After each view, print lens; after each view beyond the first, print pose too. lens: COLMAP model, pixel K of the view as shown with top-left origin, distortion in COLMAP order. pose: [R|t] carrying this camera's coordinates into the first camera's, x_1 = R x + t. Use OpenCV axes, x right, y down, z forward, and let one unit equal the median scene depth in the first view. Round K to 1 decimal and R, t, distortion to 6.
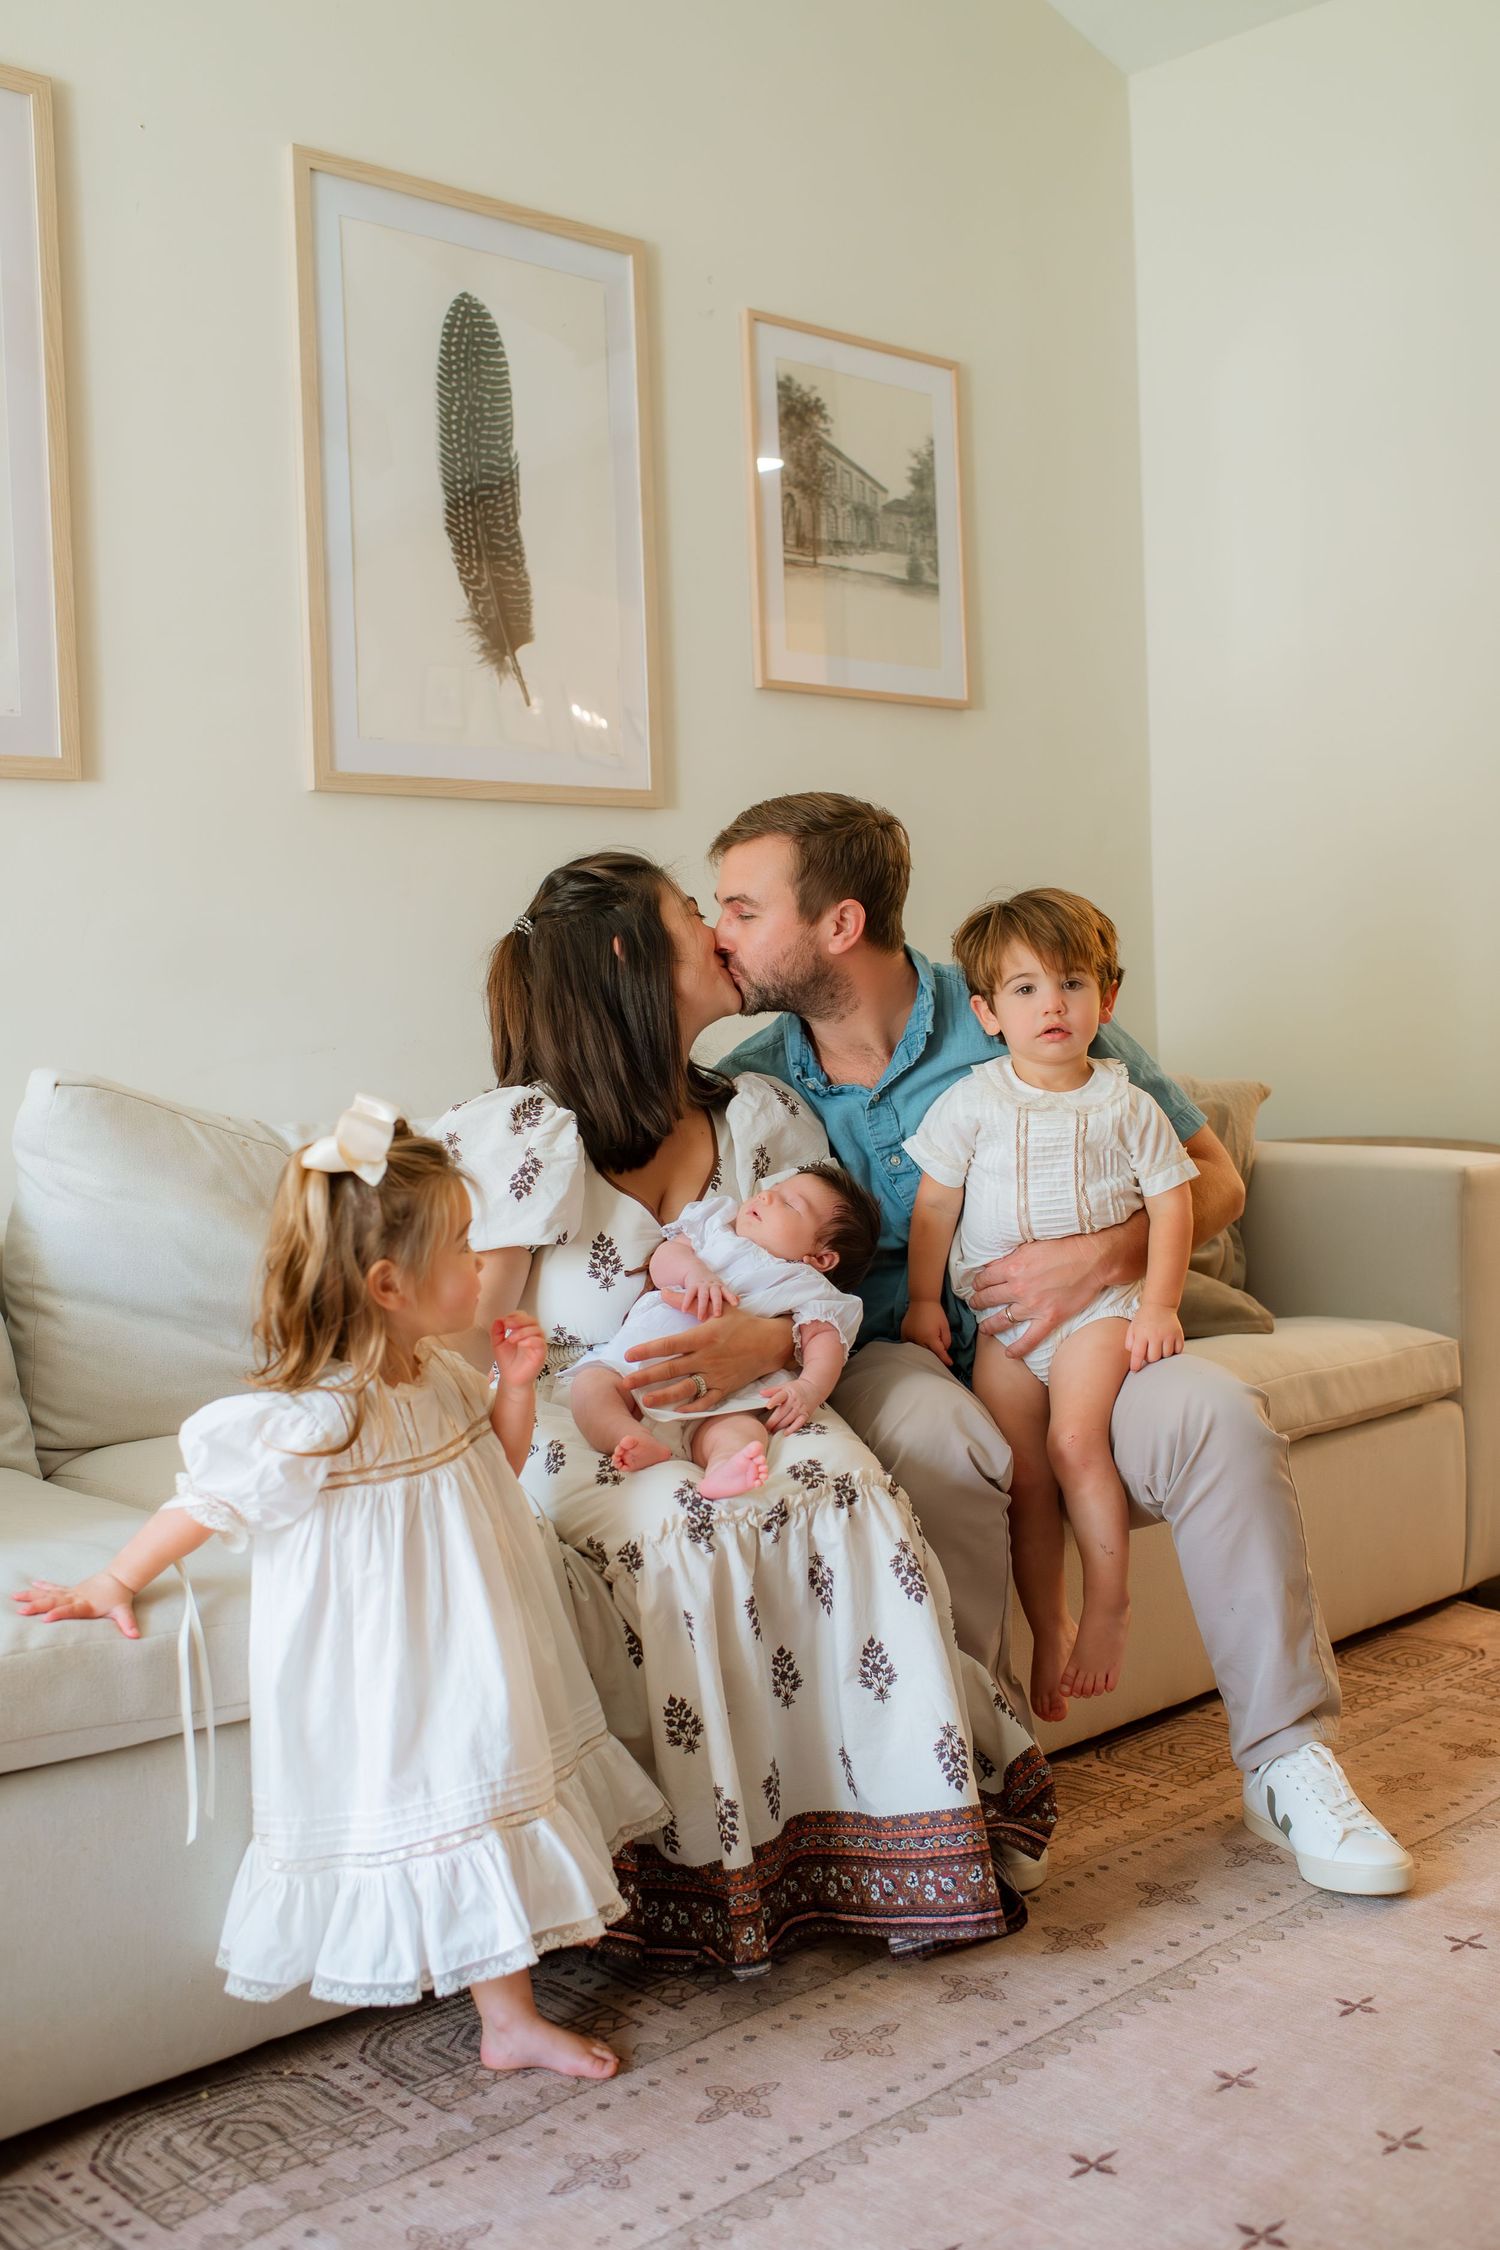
lens RADIAL K [[2236.7, 0, 716.8], [0, 2236.7, 1127.6], [0, 0, 1]] dist [-0.010333, 0.020607]
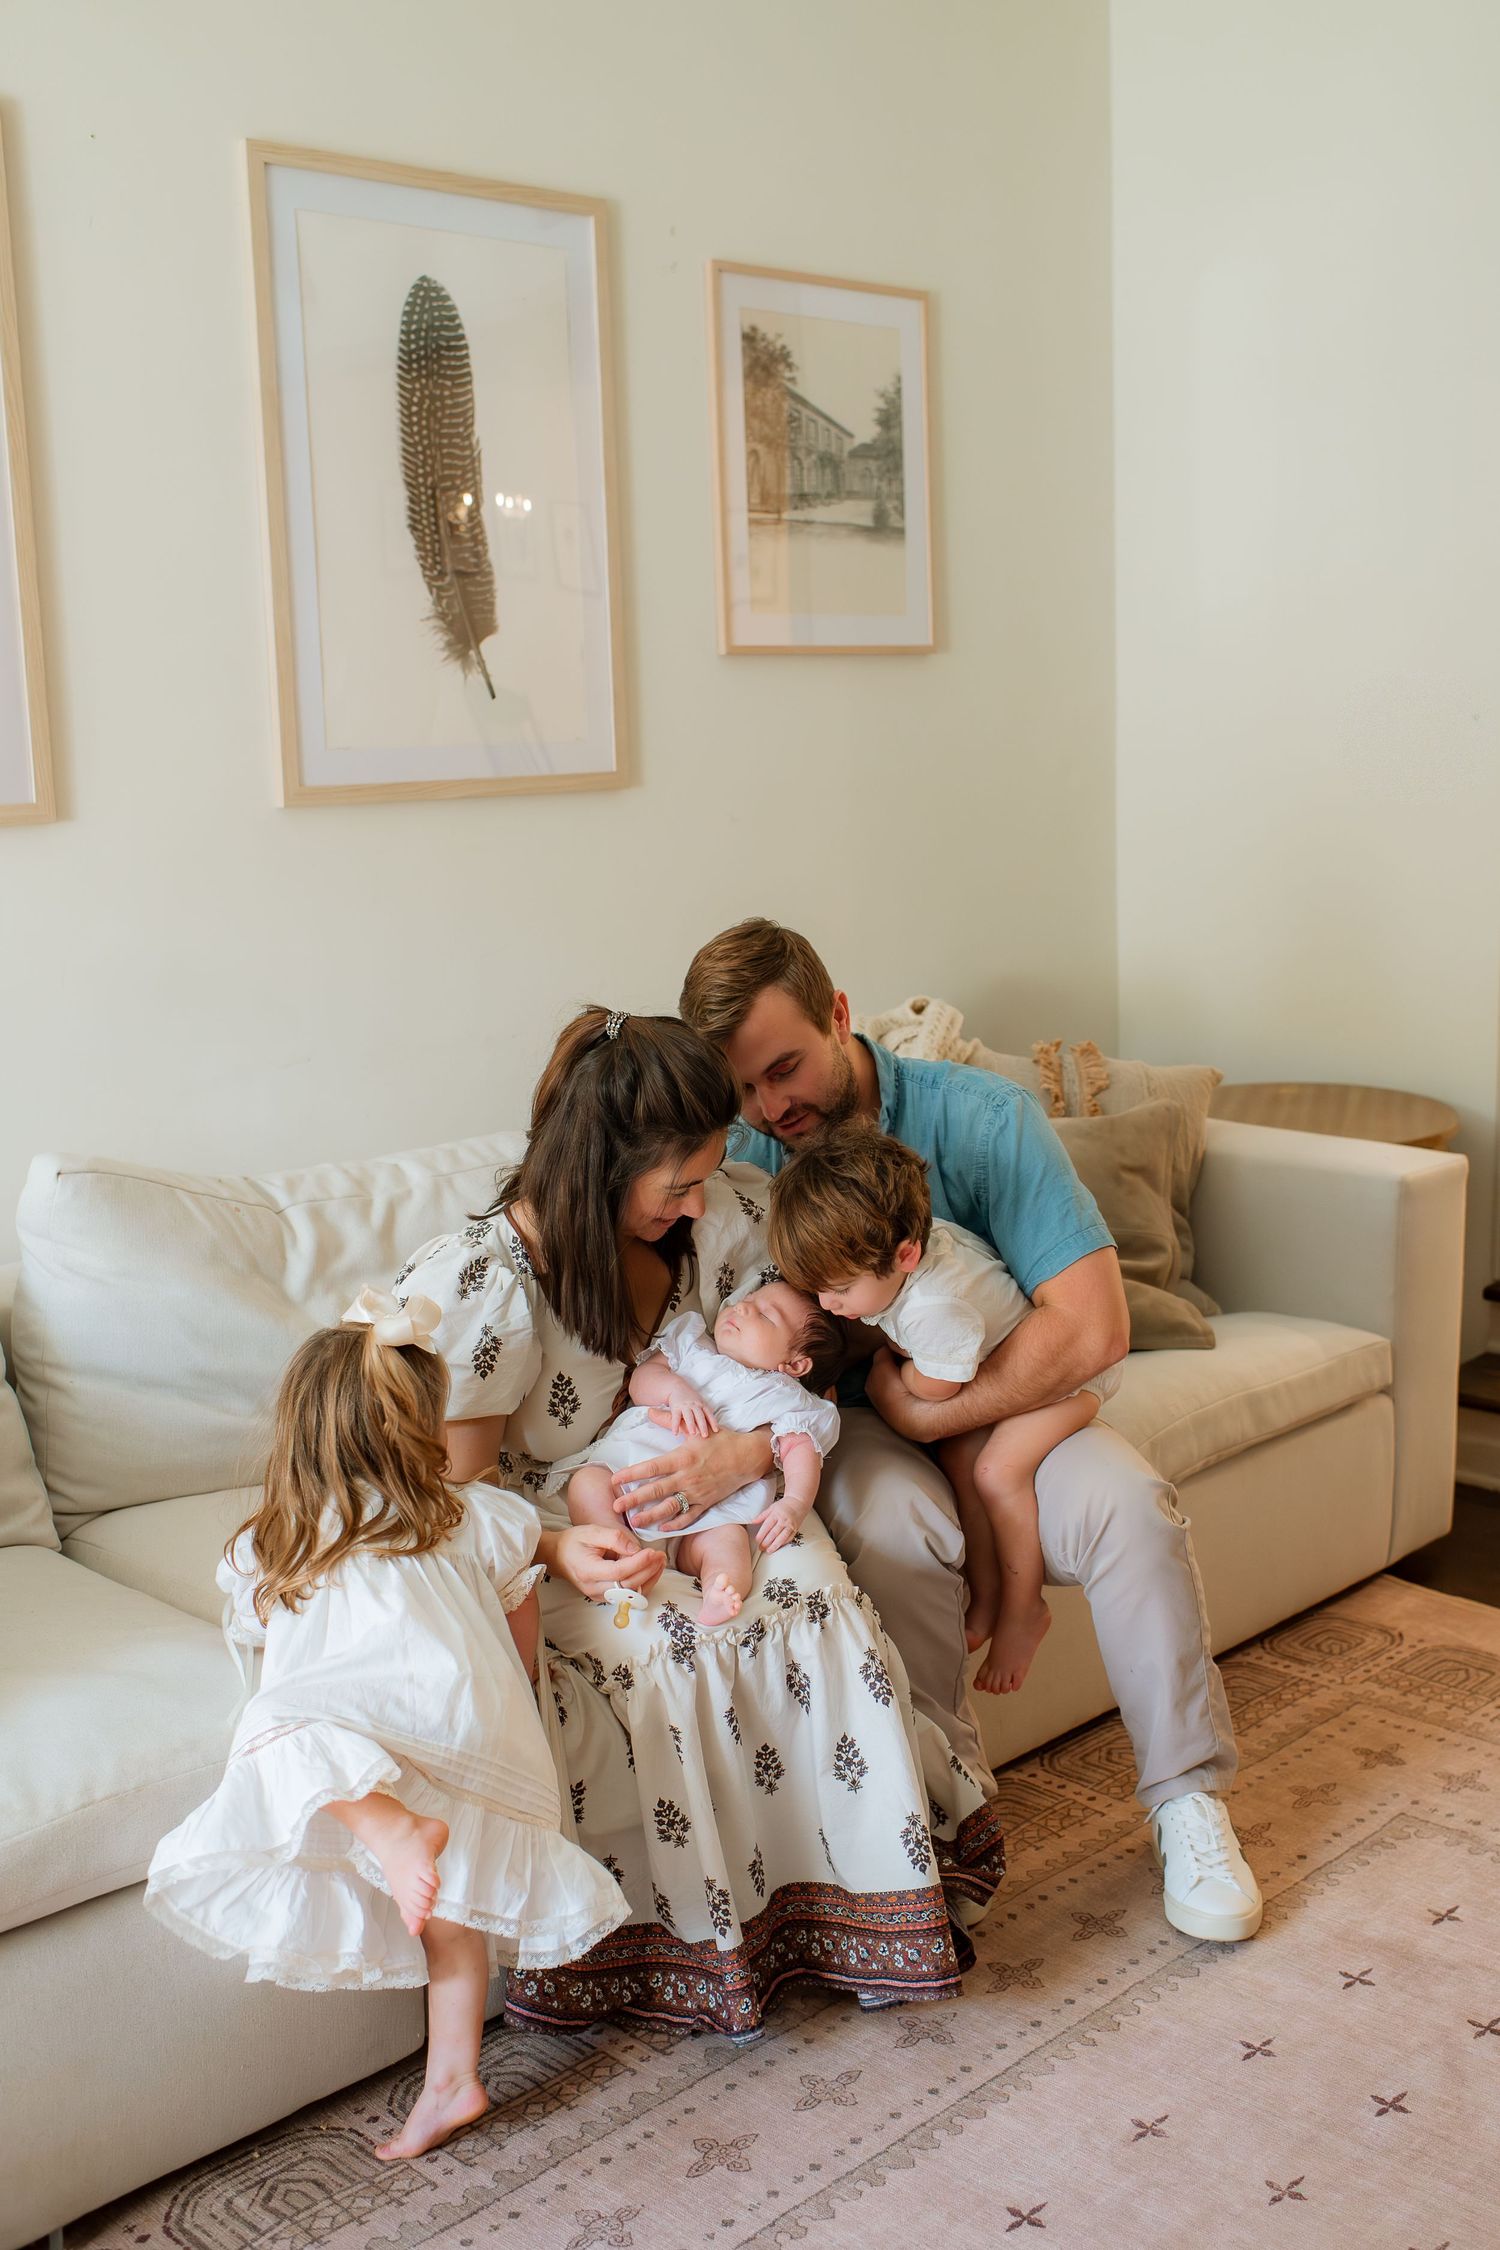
lens RADIAL K [[2358.4, 0, 752.7], [0, 2358.4, 1188.4], [0, 0, 1]] dist [-0.002480, 0.010729]
pose [[0.999269, -0.003726, 0.038042, -0.013666], [-0.001202, 0.991680, 0.128719, -0.153716], [-0.038205, -0.128670, 0.990951, -0.103784]]
